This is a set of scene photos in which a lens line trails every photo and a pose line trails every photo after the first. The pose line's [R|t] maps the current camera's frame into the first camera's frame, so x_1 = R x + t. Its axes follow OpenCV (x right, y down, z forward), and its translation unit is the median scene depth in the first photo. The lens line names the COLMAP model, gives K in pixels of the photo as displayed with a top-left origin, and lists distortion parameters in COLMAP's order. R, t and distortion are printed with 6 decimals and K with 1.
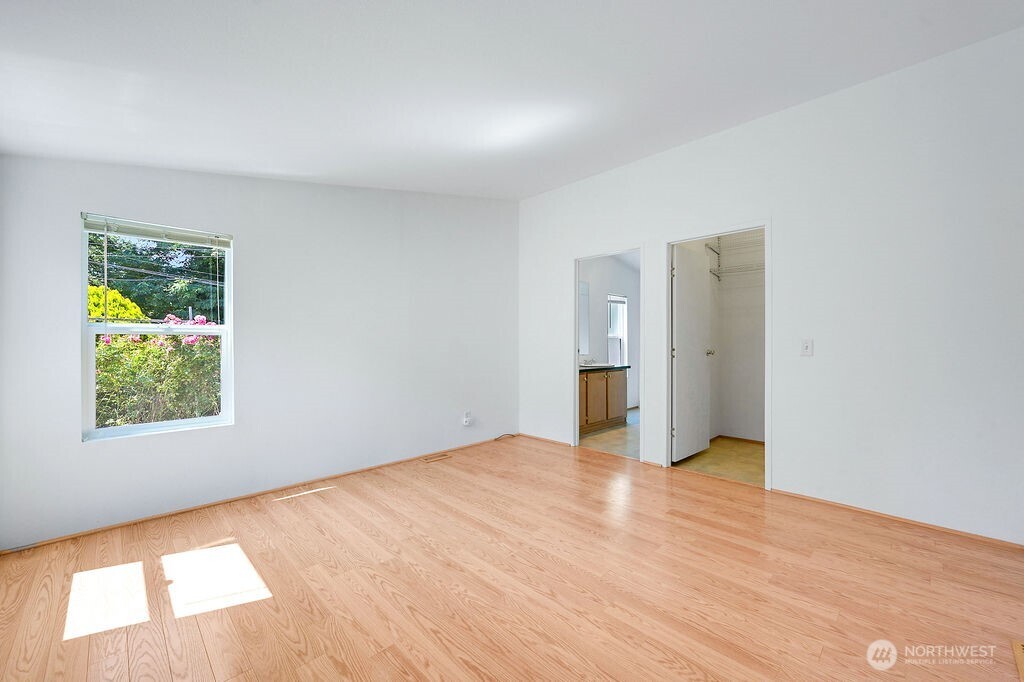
lens RADIAL K [[411.1, 0, 515.6], [0, 411.1, 340.4], [0, 0, 1]] dist [0.000130, 0.000038]
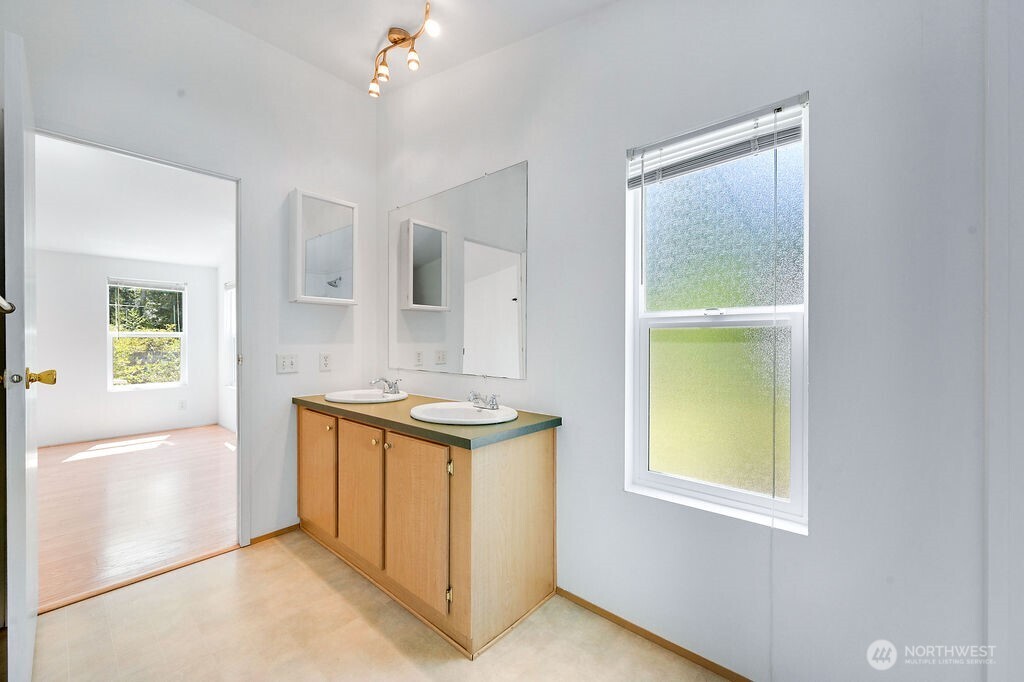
lens RADIAL K [[411.1, 0, 515.6], [0, 411.1, 340.4], [0, 0, 1]] dist [0.000130, 0.000038]
pose [[0.073716, 0.000475, -0.997279, 0.764875], [0.001408, 0.999999, 0.000580, 0.002980], [0.997278, -0.001447, 0.073715, 1.483705]]
